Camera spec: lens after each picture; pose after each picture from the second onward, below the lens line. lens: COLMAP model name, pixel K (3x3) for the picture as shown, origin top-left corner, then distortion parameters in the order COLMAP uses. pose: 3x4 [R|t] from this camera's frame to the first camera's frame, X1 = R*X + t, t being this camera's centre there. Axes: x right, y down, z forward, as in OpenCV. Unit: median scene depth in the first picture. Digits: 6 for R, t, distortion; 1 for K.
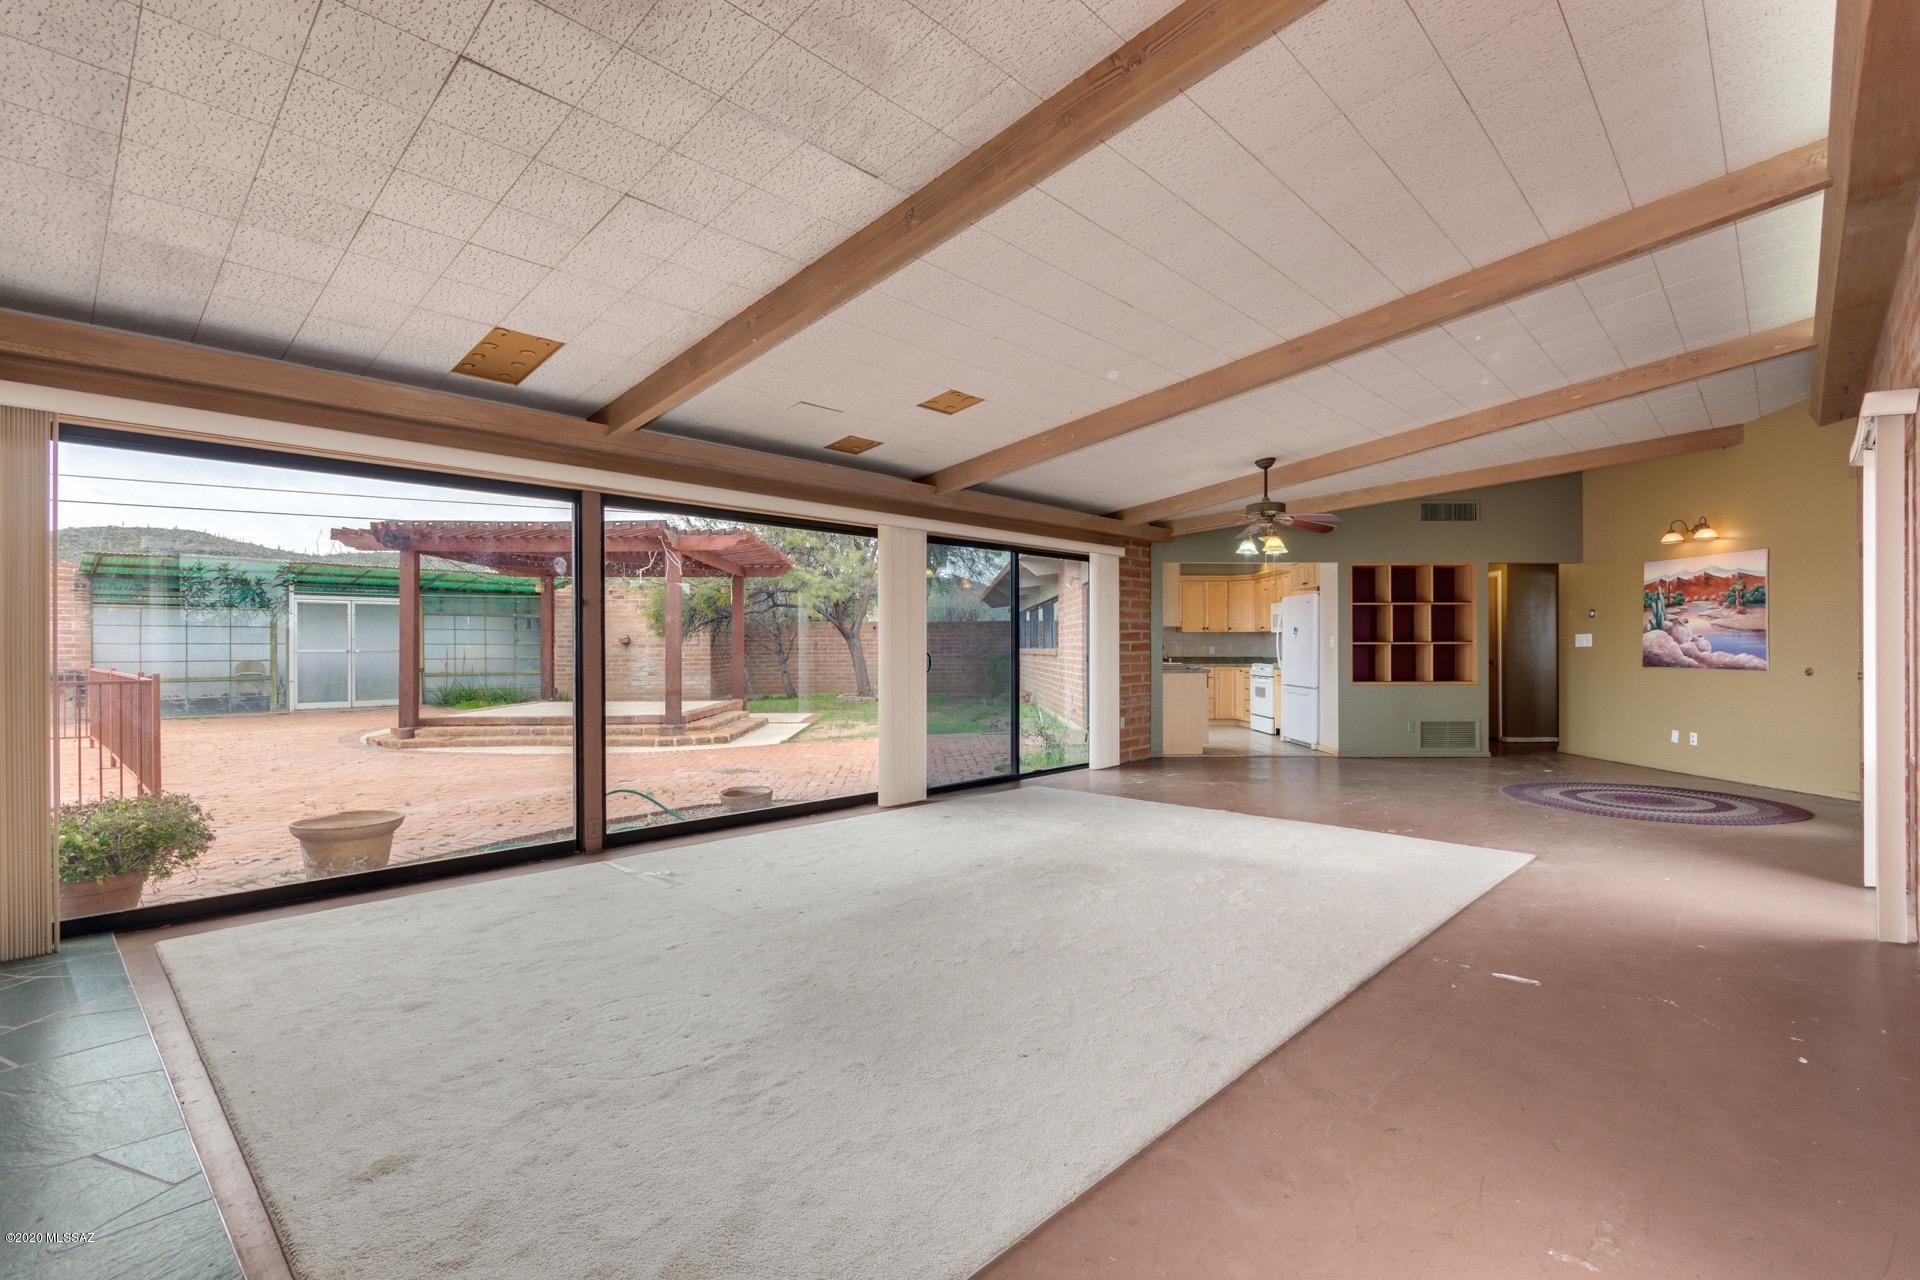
lens RADIAL K [[902.0, 0, 959.6], [0, 902.0, 645.3], [0, 0, 1]] dist [0.003461, 0.000583]
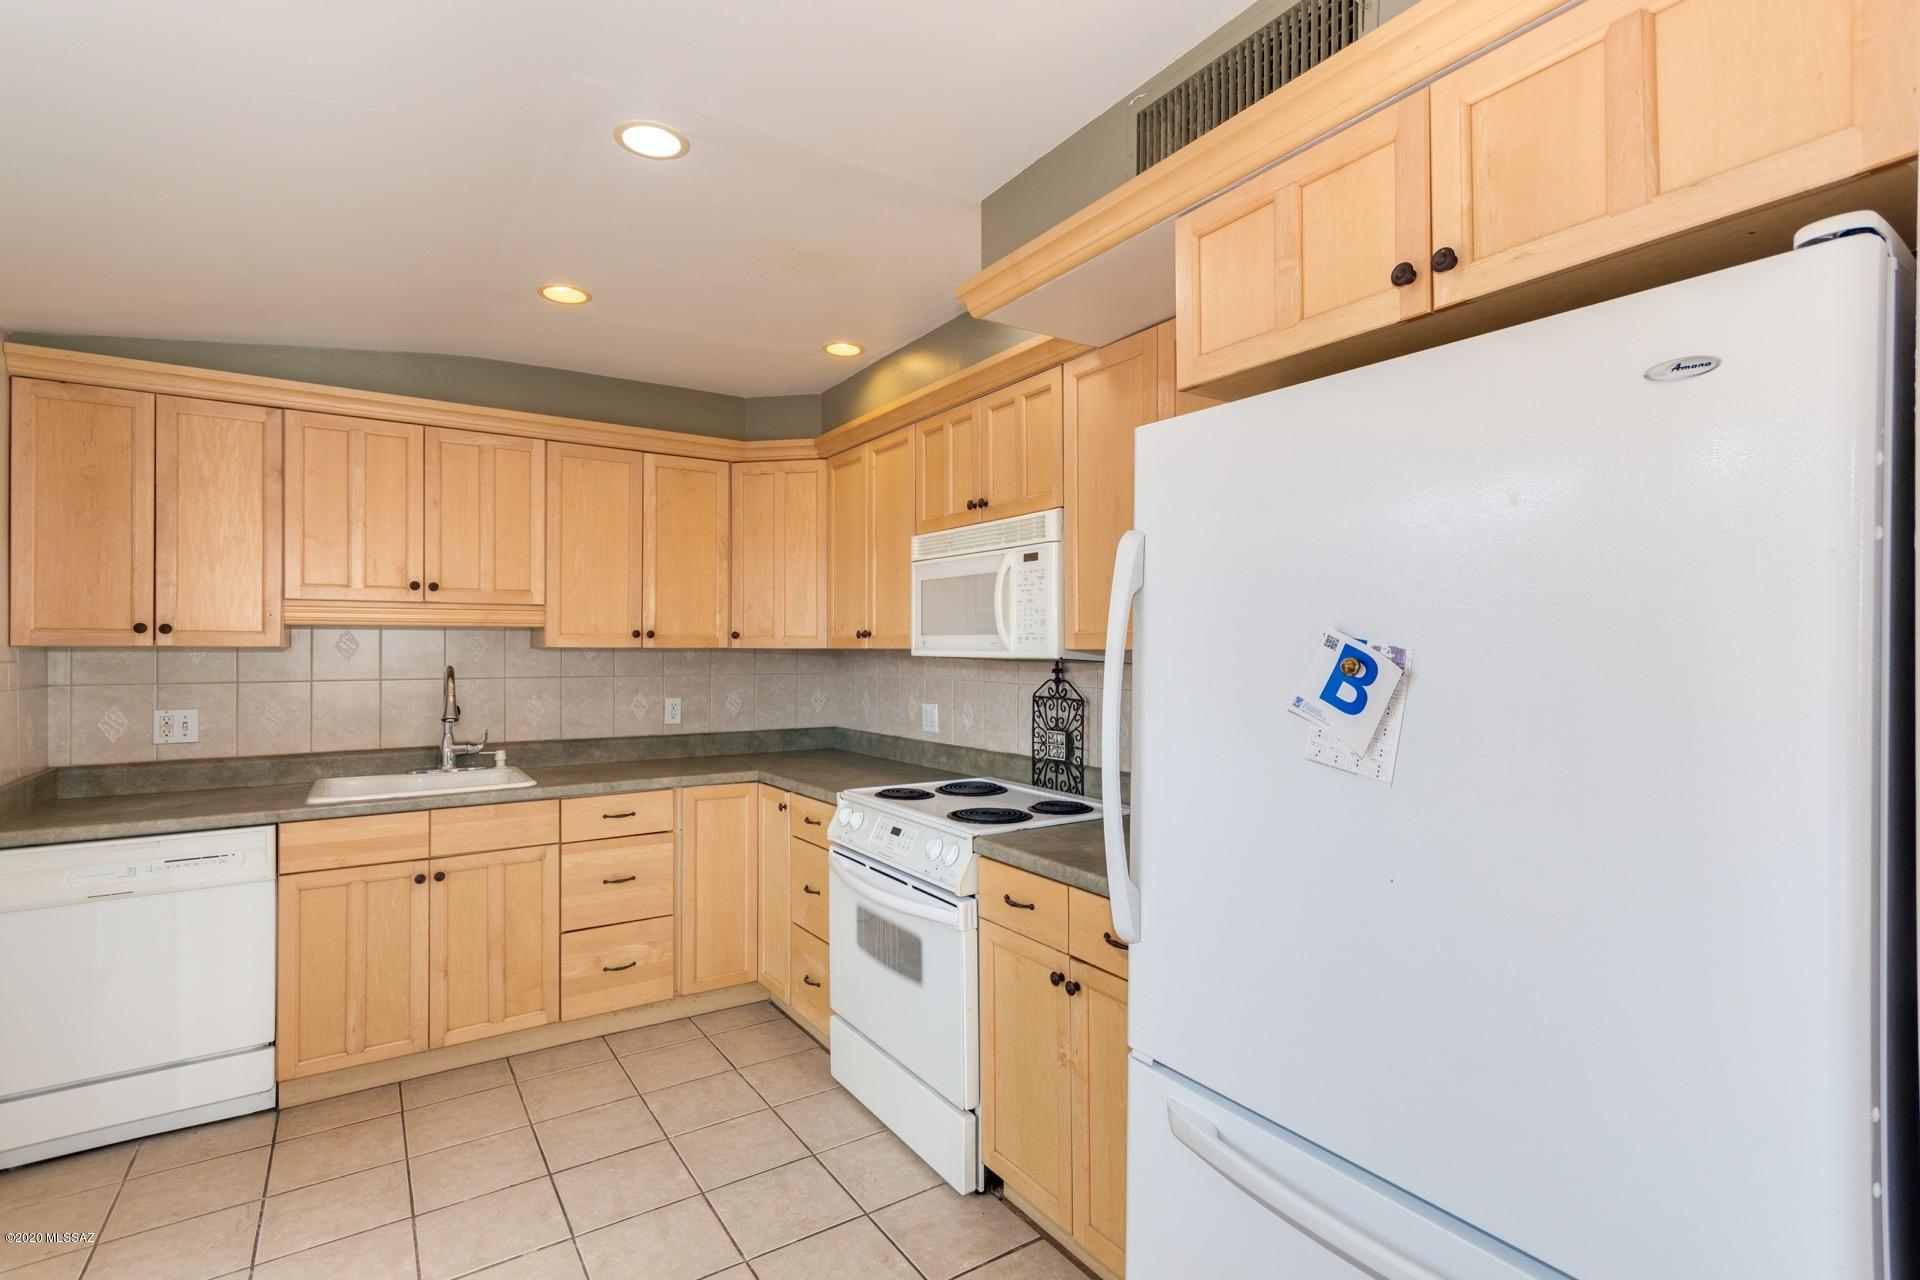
lens RADIAL K [[902.0, 0, 959.6], [0, 902.0, 645.3], [0, 0, 1]] dist [0.003461, 0.000583]
pose [[0.847788, 0.005388, 0.530308, 0.212260], [-0.003521, 0.999984, -0.004532, -0.014604], [-0.530324, 0.001975, 0.847793, 0.732968]]
